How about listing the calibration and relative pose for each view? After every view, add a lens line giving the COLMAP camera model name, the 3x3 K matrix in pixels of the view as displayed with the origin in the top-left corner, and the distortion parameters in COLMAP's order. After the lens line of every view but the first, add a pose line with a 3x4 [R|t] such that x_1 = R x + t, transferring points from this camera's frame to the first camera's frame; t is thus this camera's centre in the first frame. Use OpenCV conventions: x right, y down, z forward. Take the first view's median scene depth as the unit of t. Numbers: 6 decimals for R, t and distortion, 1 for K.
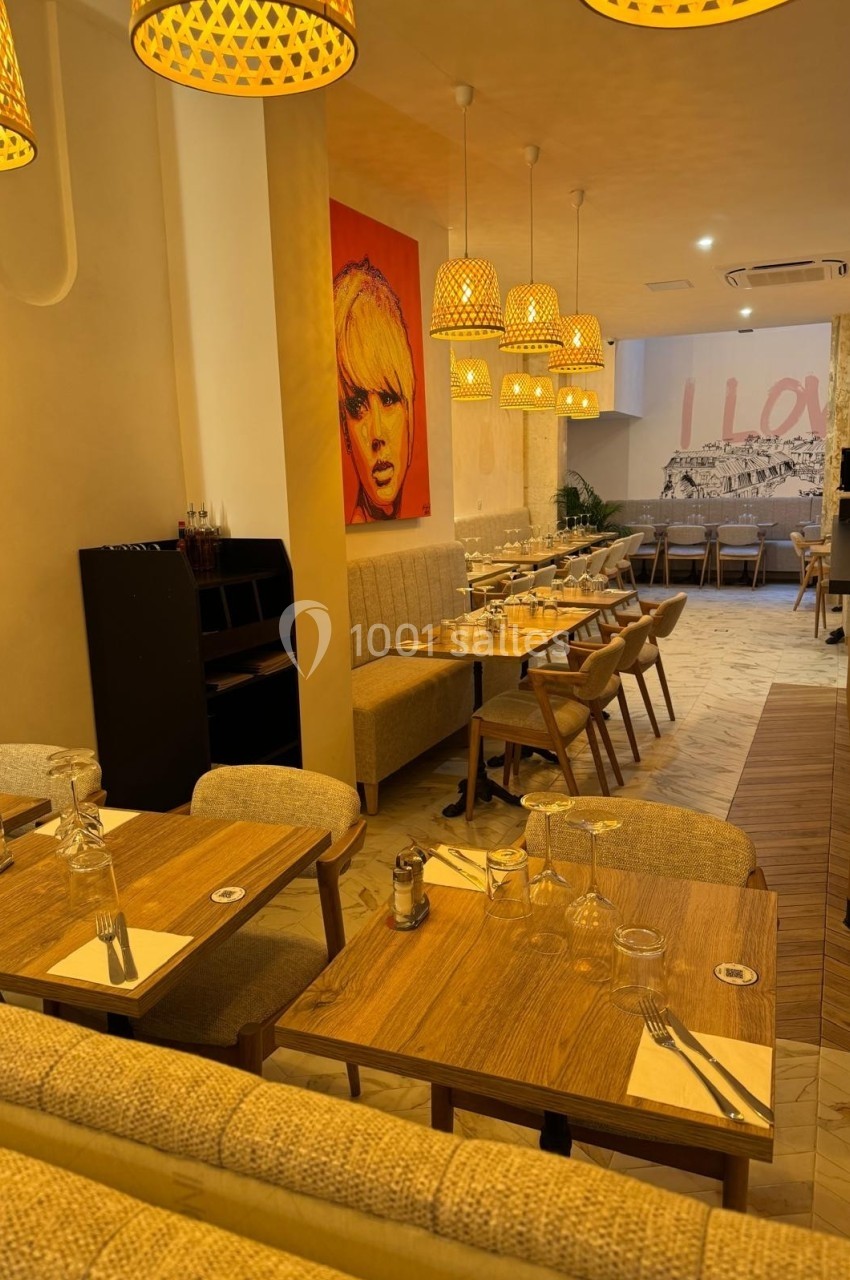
lens RADIAL K [[880.8, 0, 425.0], [0, 880.8, 640.0], [0, 0, 1]] dist [0.005288, -0.003645]
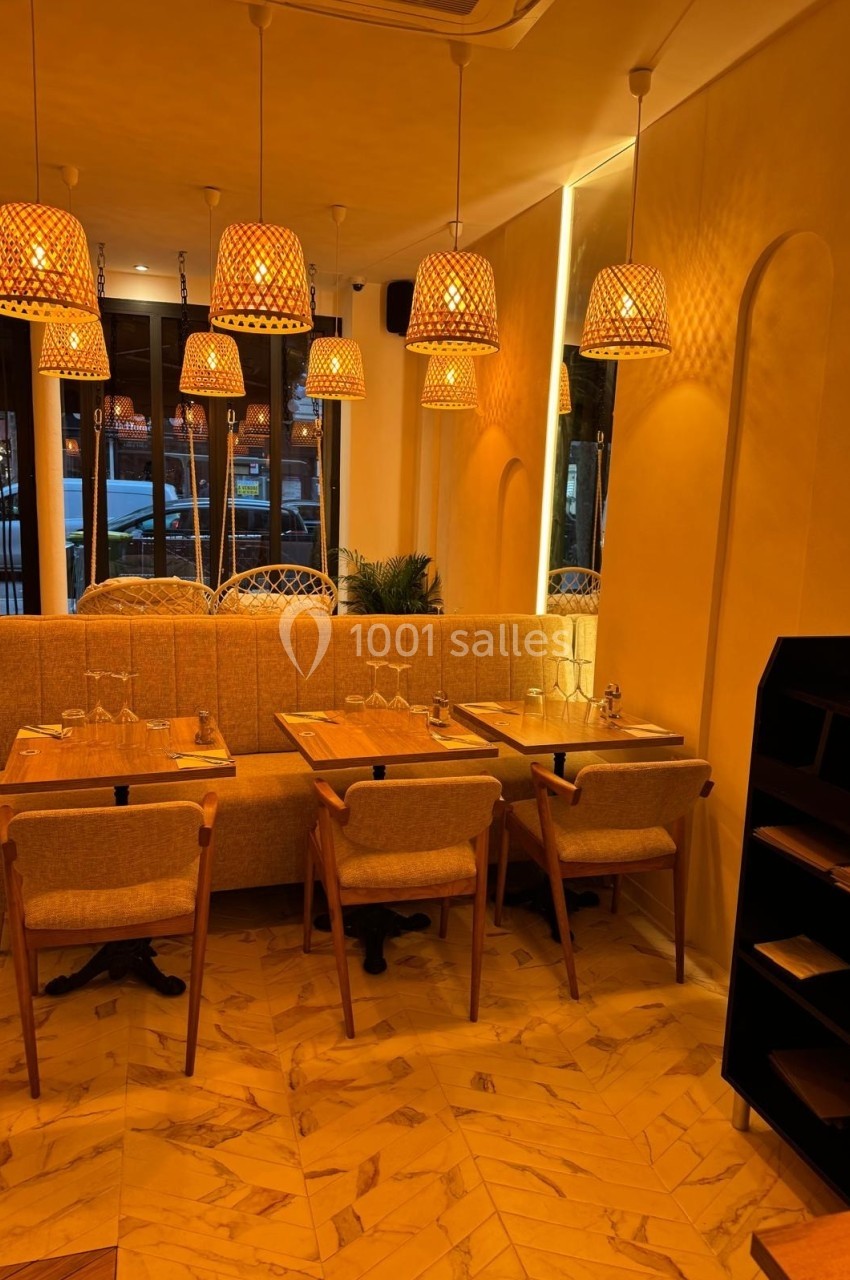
lens RADIAL K [[880.8, 0, 425.0], [0, 880.8, 640.0], [0, 0, 1]] dist [0.005288, -0.003645]
pose [[-0.755029, 0.102485, -0.647633, 0.262723], [-0.135547, 0.941979, 0.307089, -0.171677], [0.641528, 0.319645, -0.697329, 0.803942]]
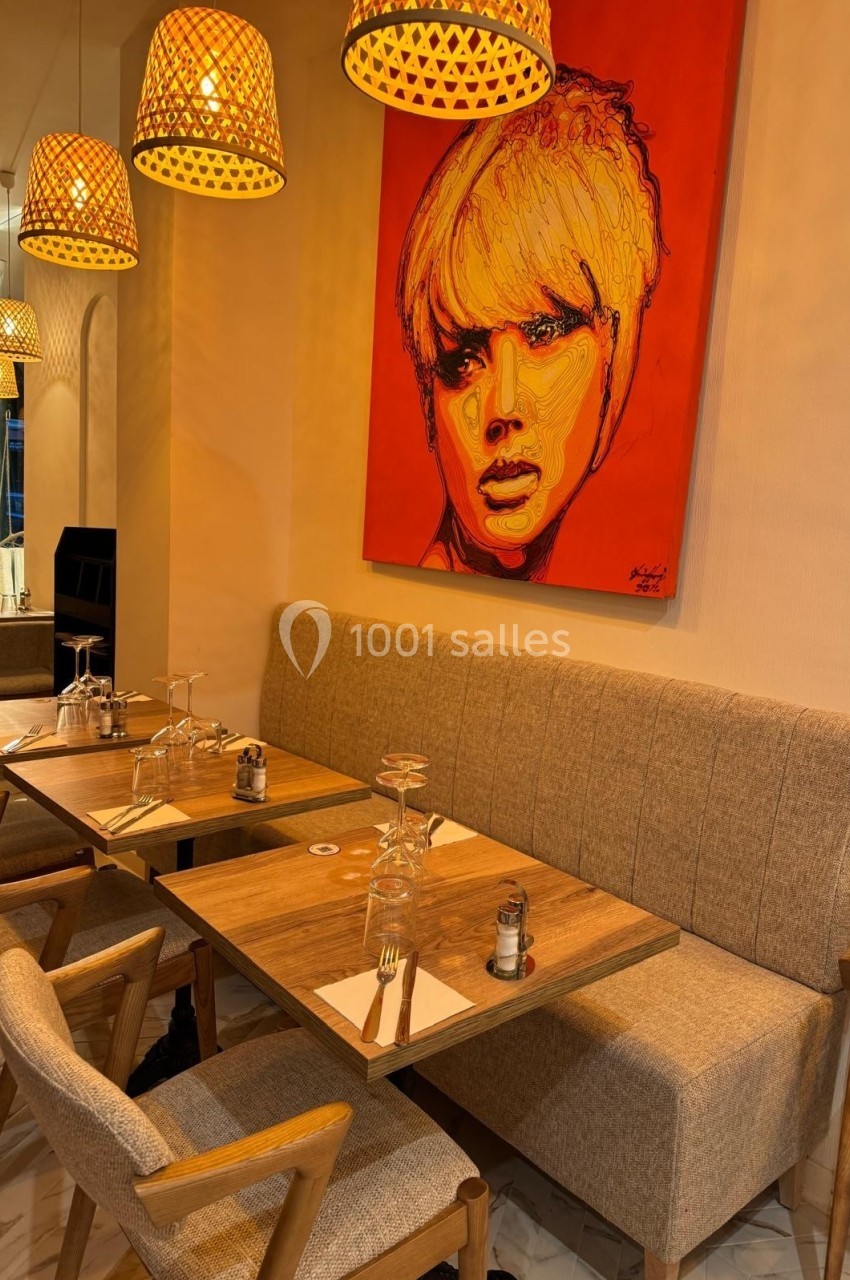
lens RADIAL K [[880.8, 0, 425.0], [0, 880.8, 640.0], [0, 0, 1]] dist [0.005288, -0.003645]
pose [[-0.380081, 0.124996, -0.916468, 0.453209], [-0.224147, 0.948846, 0.222371, -0.212118], [0.897383, 0.289942, -0.332622, 1.180525]]
